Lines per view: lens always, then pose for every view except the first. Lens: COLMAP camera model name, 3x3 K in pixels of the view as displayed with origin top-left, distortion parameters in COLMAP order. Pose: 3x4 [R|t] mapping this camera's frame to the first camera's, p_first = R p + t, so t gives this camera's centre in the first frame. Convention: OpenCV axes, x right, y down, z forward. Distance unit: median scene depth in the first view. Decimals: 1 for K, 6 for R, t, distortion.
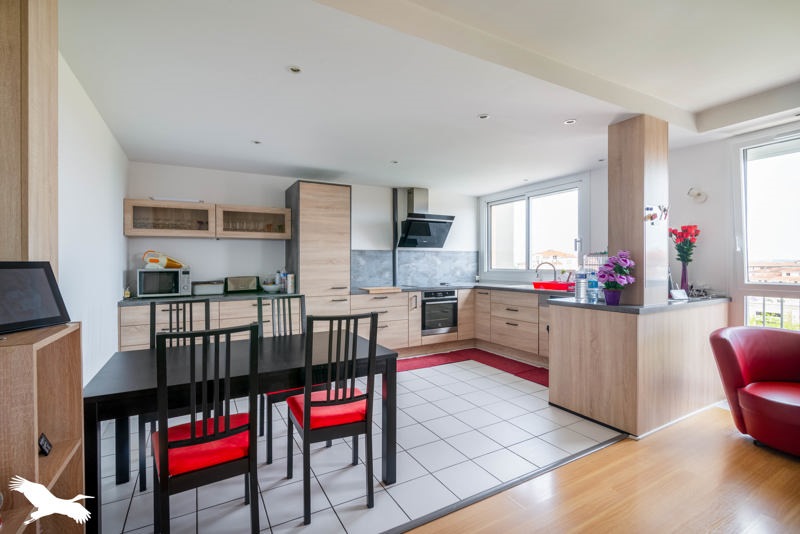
lens RADIAL K [[369.6, 0, 398.0], [0, 369.6, 259.9], [0, 0, 1]] dist [-0.004333, -0.000684]
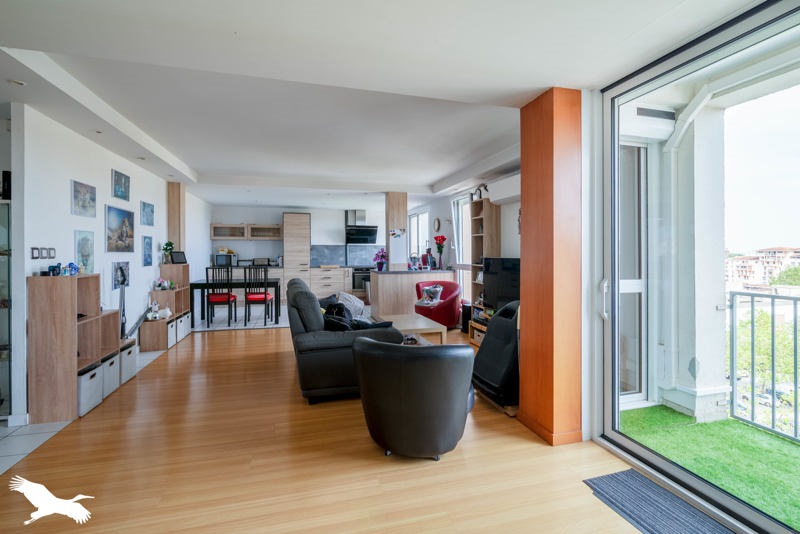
lens RADIAL K [[369.6, 0, 394.1], [0, 369.6, 252.2], [0, 0, 1]] dist [-0.004333, -0.000684]
pose [[0.971532, 0.010050, -0.236694, 0.823056], [-0.007781, 0.999914, 0.010520, -0.016183], [0.236779, -0.008379, 0.971527, -0.872271]]
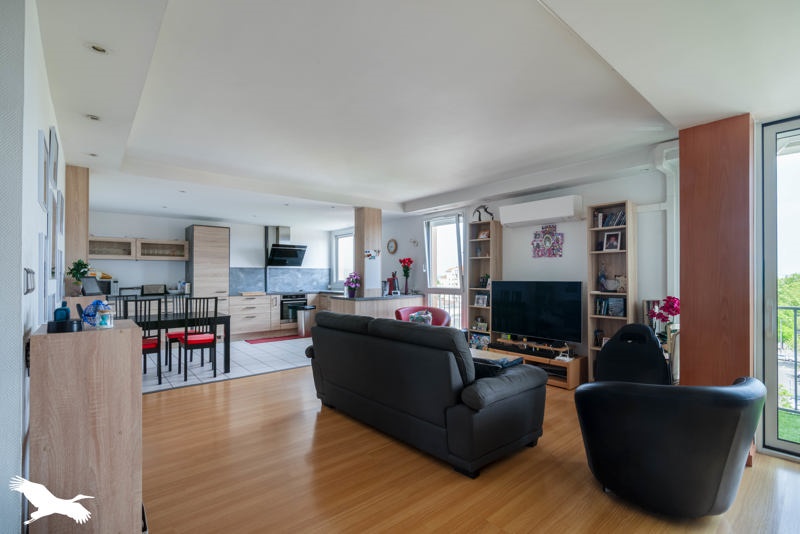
lens RADIAL K [[369.6, 0, 394.7], [0, 369.6, 273.8], [0, 0, 1]] dist [-0.004333, -0.000684]
pose [[0.981864, 0.006442, 0.189479, 0.281829], [-0.007043, 0.999972, 0.002495, -0.011679], [-0.189458, -0.003784, 0.981882, -0.725342]]
